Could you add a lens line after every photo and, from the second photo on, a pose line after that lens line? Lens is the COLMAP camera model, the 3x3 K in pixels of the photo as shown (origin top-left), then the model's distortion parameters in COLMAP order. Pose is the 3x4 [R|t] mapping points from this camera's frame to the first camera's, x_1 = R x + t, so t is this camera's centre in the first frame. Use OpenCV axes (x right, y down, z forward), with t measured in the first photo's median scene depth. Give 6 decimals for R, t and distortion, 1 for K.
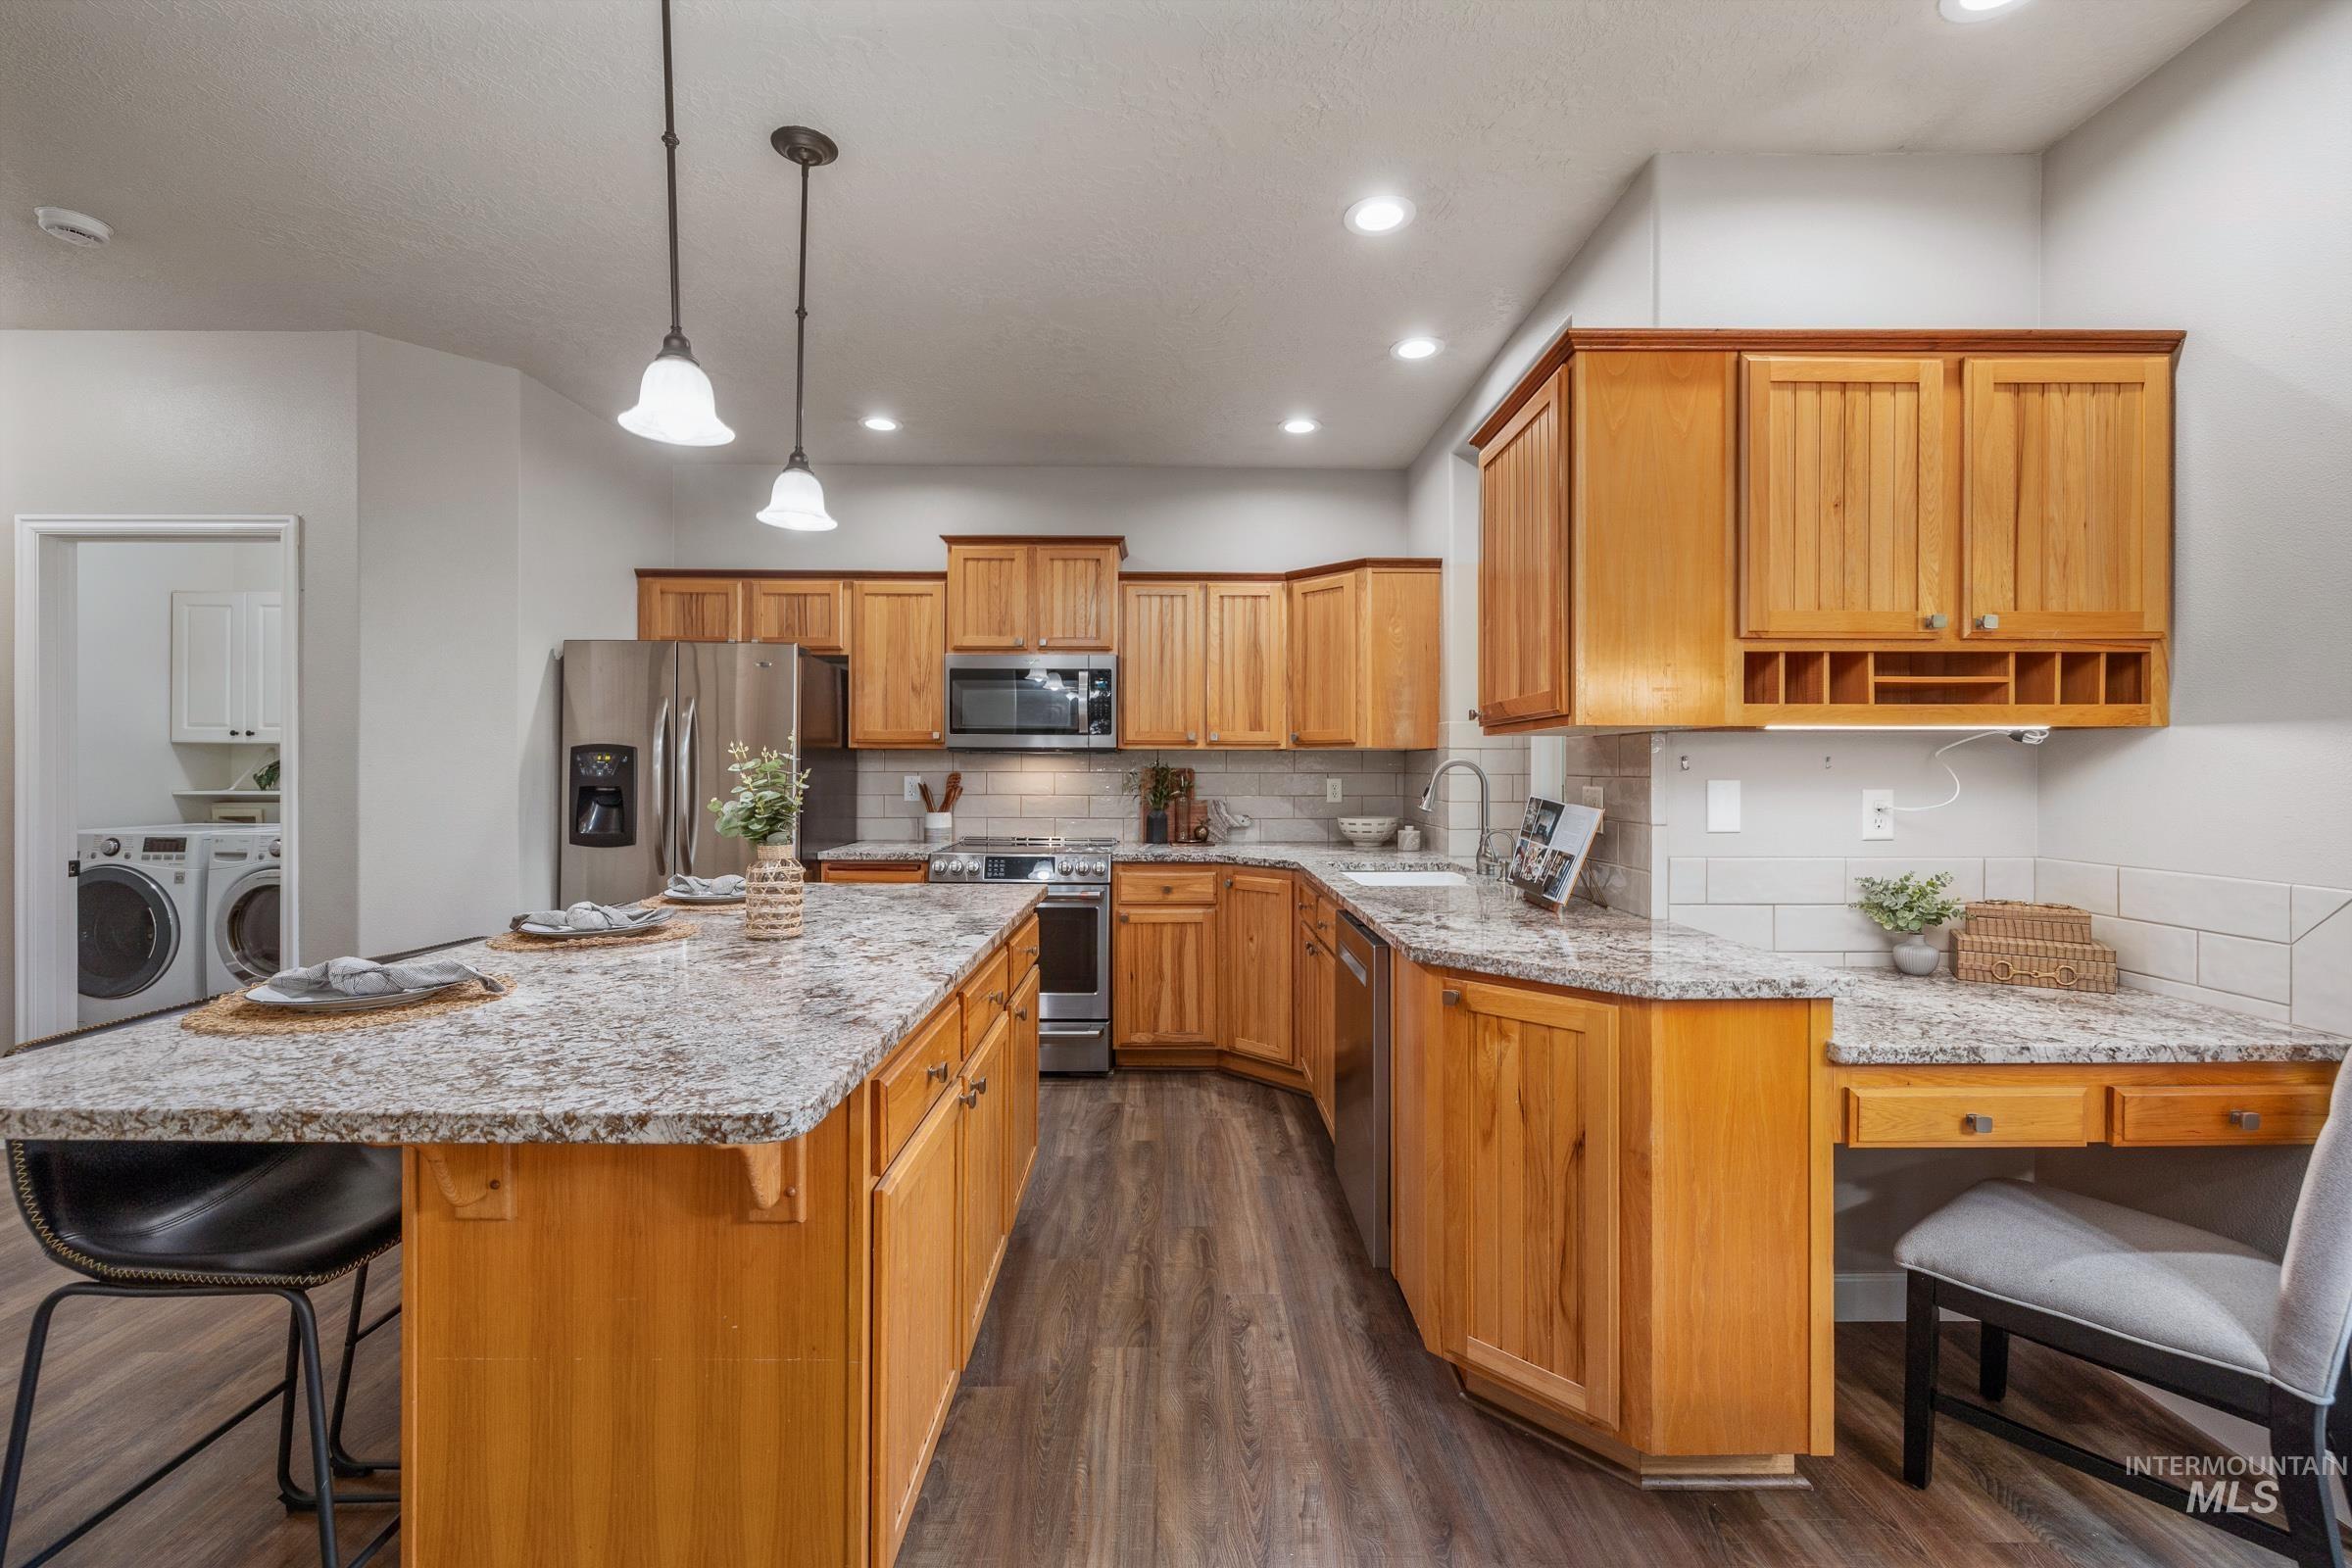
lens RADIAL K [[985.1, 0, 1181.5], [0, 985.1, 773.8], [0, 0, 1]] dist [0.000625, 0.000076]
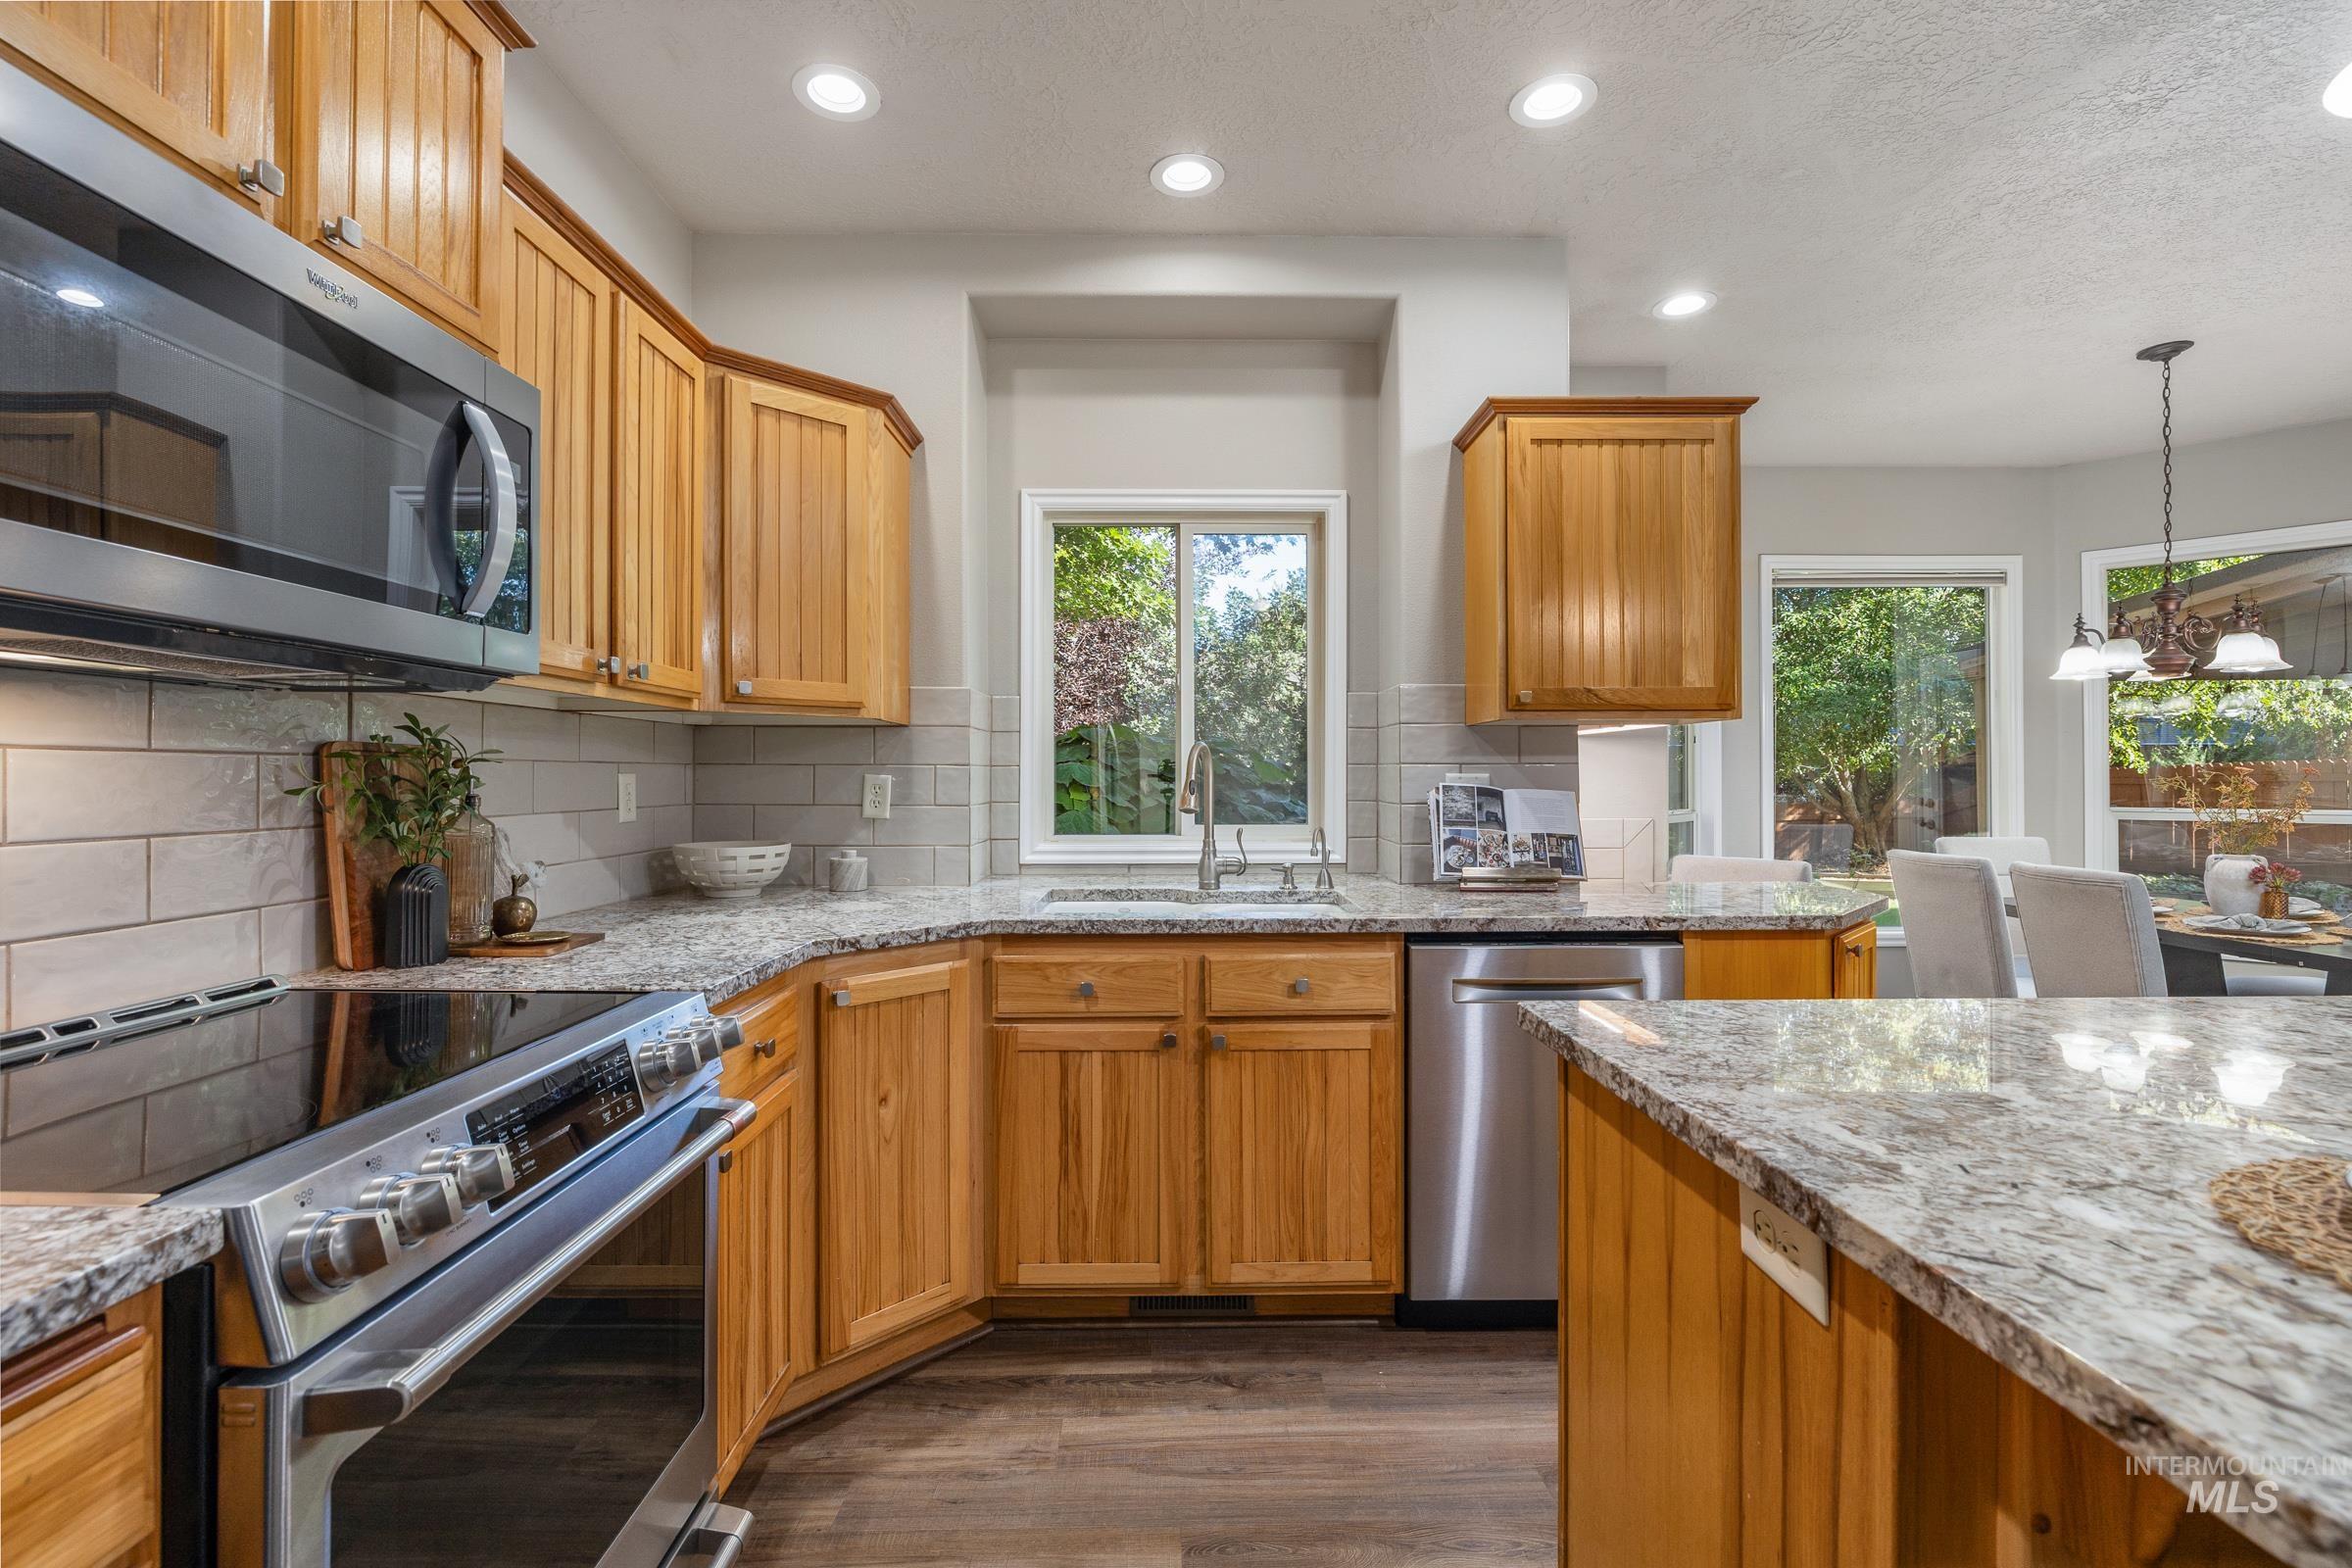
lens RADIAL K [[1033.9, 0, 1180.9], [0, 1033.9, 774.6], [0, 0, 1]] dist [-0.012661, 0.001847]
pose [[-0.001260, 0.000195, 0.999999, -0.563679], [0.005851, 0.999983, -0.000188, 0.010440], [-0.999982, 0.005851, -0.001261, 1.094968]]
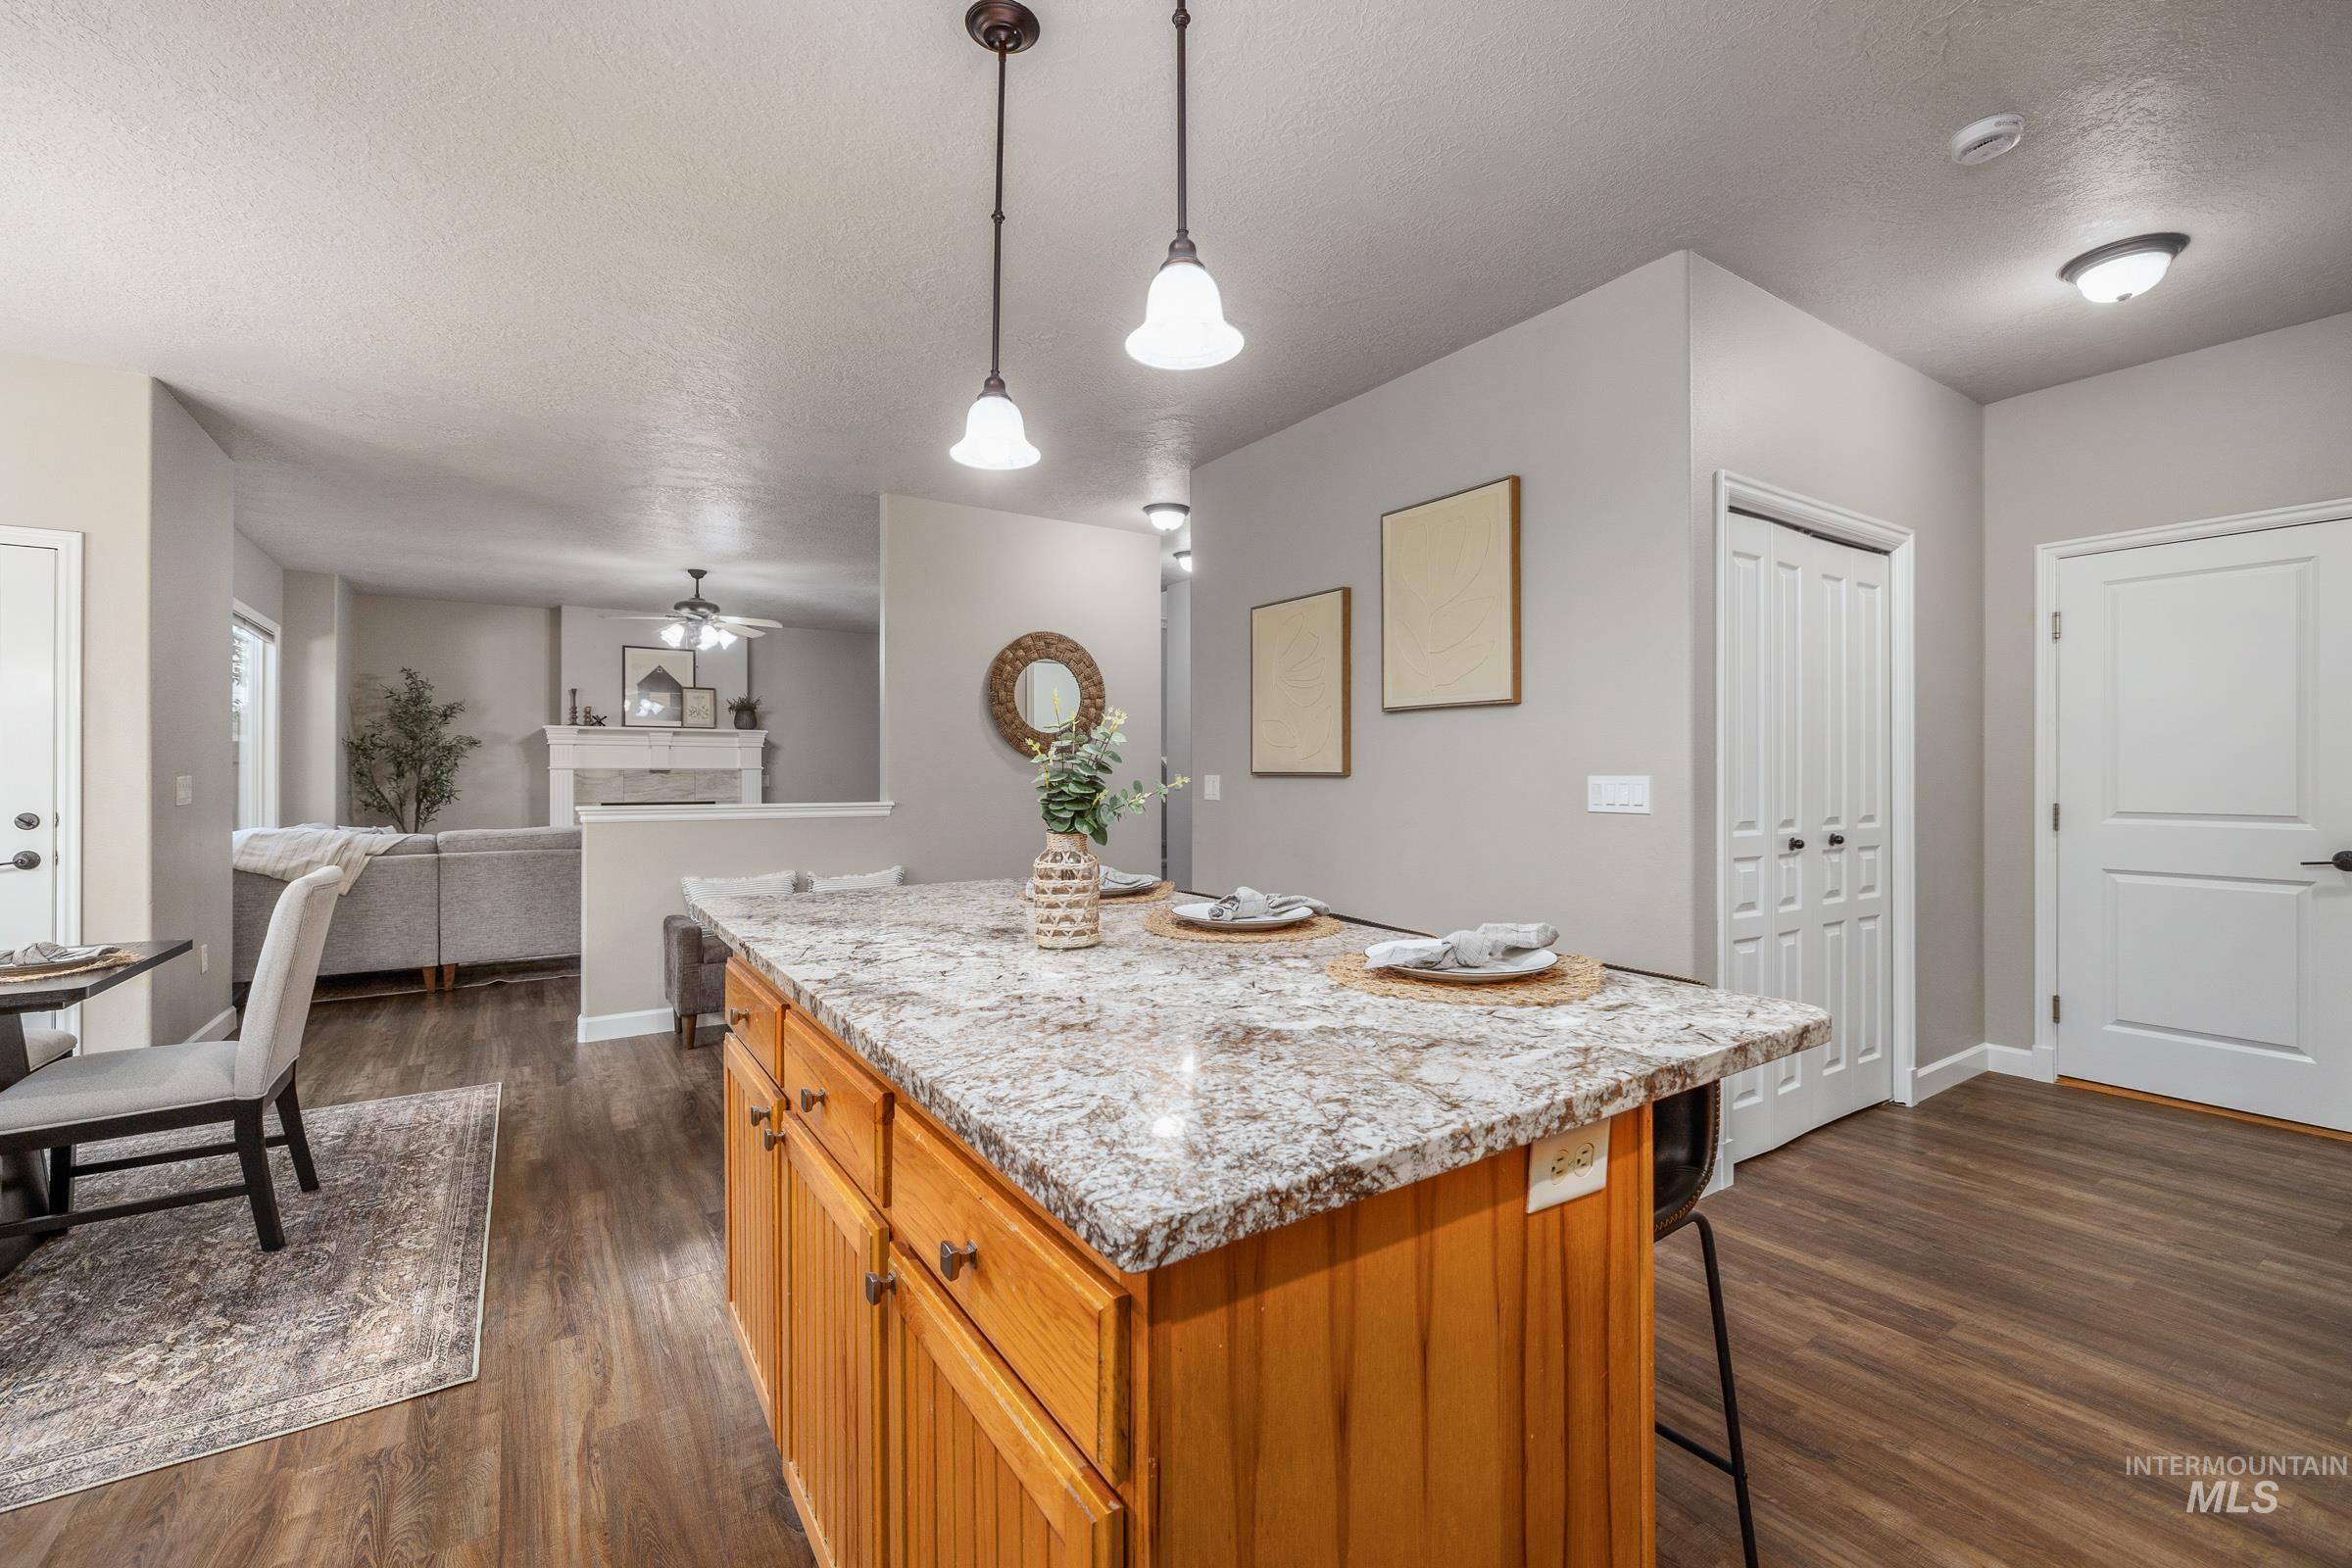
lens RADIAL K [[985.1, 0, 1181.3], [0, 985.1, 779.0], [0, 0, 1]] dist [0.000625, 0.000076]
pose [[-0.834671, -0.002171, -0.550745, -0.026144], [-0.004052, 0.999989, 0.002198, 0.015931], [0.550735, 0.004066, -0.834670, 1.124897]]
